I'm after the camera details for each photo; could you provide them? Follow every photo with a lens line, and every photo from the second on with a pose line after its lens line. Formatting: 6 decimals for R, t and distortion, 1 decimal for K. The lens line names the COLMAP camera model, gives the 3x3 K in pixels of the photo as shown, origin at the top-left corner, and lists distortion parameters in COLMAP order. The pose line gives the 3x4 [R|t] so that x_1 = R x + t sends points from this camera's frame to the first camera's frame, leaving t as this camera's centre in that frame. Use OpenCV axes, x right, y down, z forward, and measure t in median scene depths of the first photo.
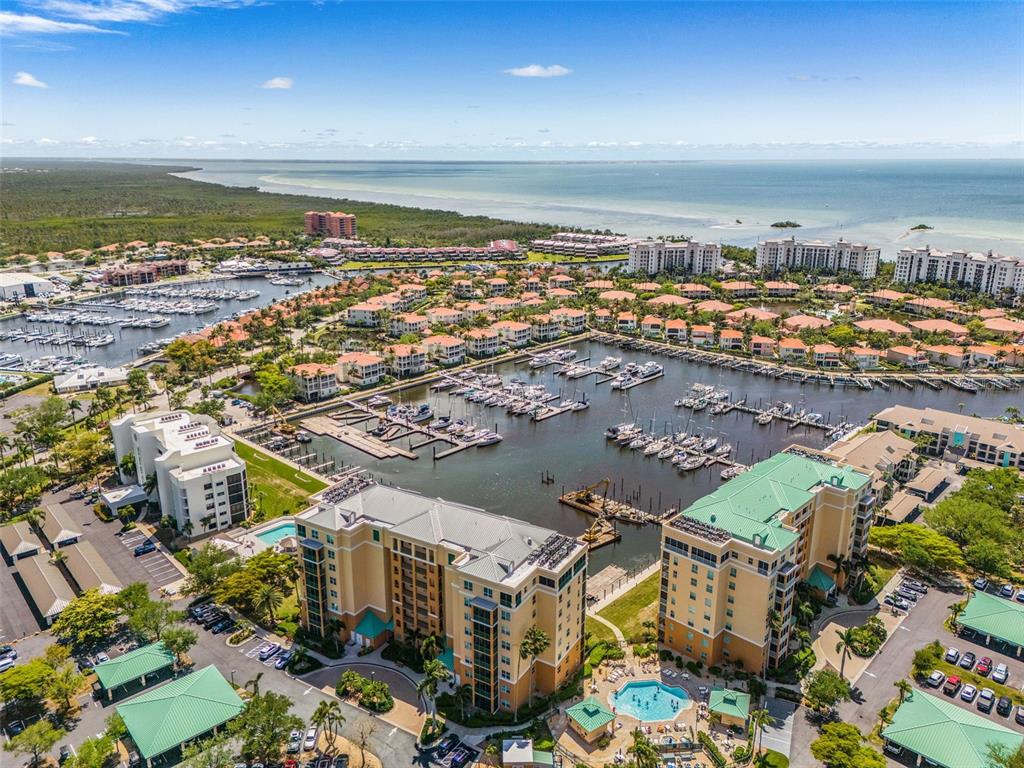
lens RADIAL K [[711.5, 0, 512.0], [0, 711.5, 384.0], [0, 0, 1]] dist [0.021665, -0.006023]
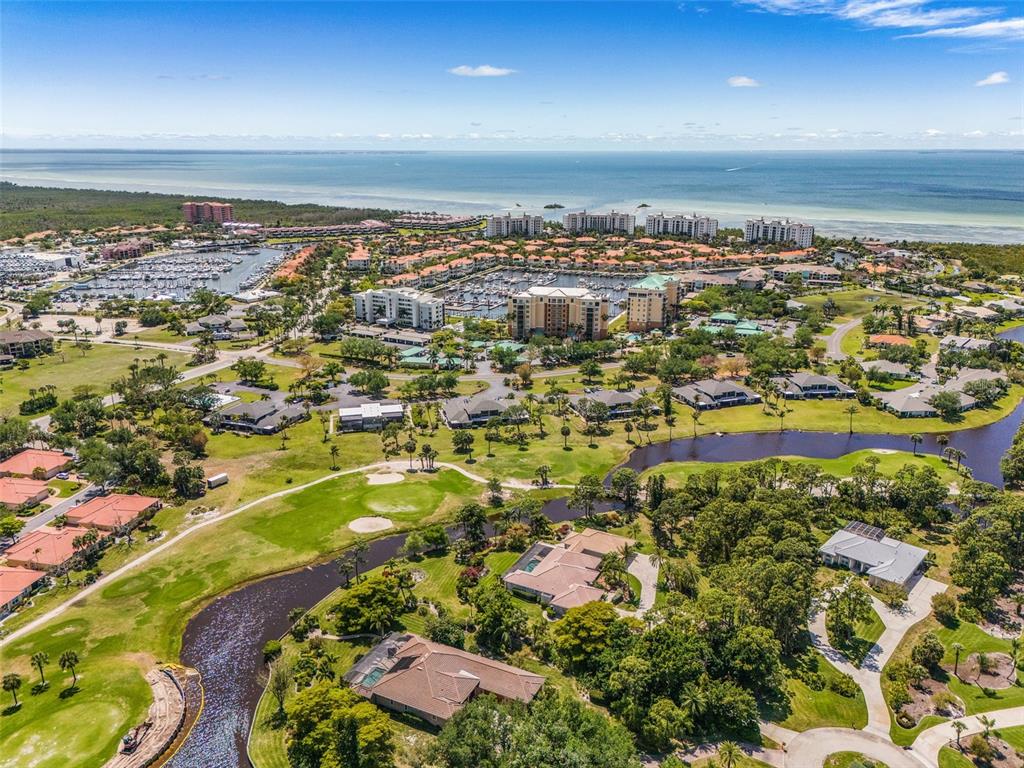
lens RADIAL K [[711.5, 0, 512.0], [0, 711.5, 384.0], [0, 0, 1]] dist [0.021665, -0.006023]
pose [[0.936857, -0.105801, 0.333324, -0.443252], [0.101749, 0.994368, 0.029645, 0.154639], [-0.334583, 0.006142, 0.942346, -0.579513]]
